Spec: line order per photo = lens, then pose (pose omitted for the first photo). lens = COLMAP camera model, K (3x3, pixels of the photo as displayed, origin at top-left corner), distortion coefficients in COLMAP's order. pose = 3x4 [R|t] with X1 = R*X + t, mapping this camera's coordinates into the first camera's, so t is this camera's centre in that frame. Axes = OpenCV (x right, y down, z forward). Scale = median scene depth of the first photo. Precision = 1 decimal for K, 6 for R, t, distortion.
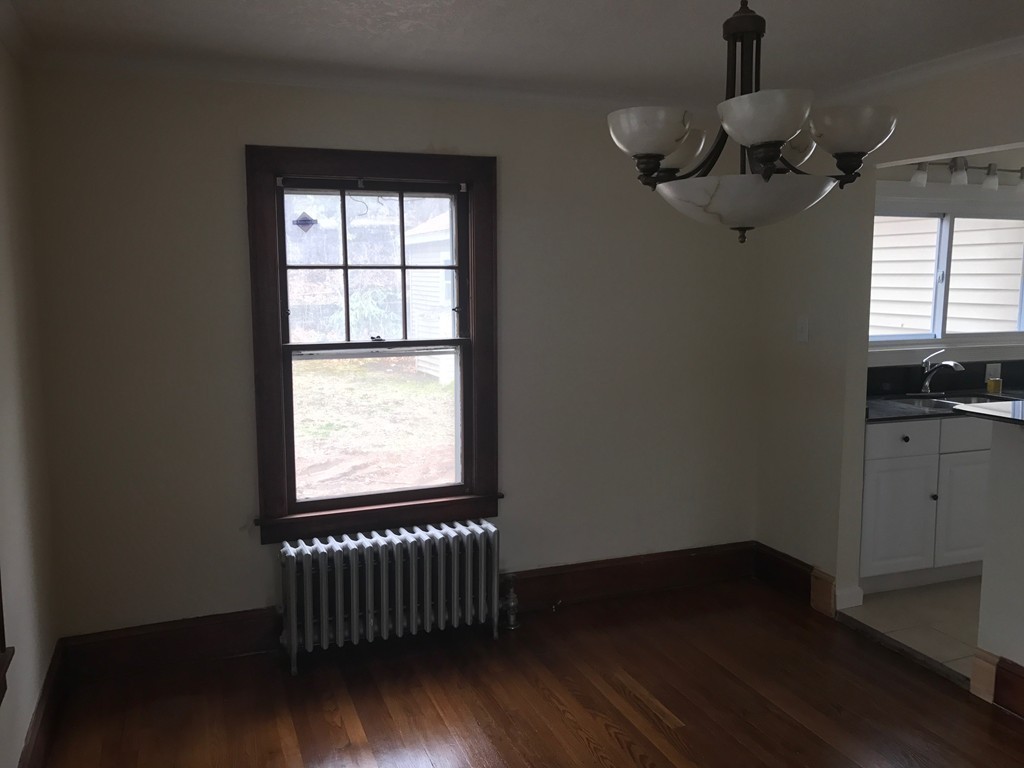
lens RADIAL K [[846.9, 0, 510.5], [0, 846.9, 386.7], [0, 0, 1]] dist [0.041766, 0.008751]
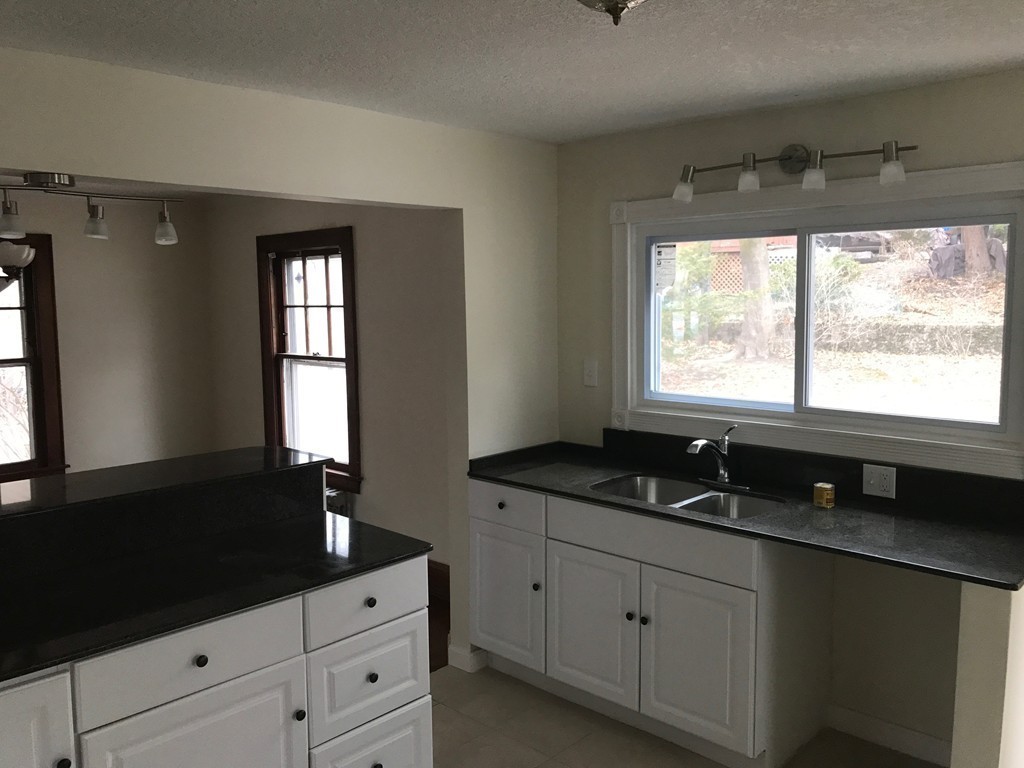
lens RADIAL K [[846.9, 0, 512.6], [0, 846.9, 383.1], [0, 0, 1]] dist [0.041766, 0.008751]
pose [[0.425644, 0.087963, -0.900605, 1.351856], [-0.114194, 0.992529, 0.042971, -0.111215], [0.897657, 0.084553, 0.432508, 0.679431]]
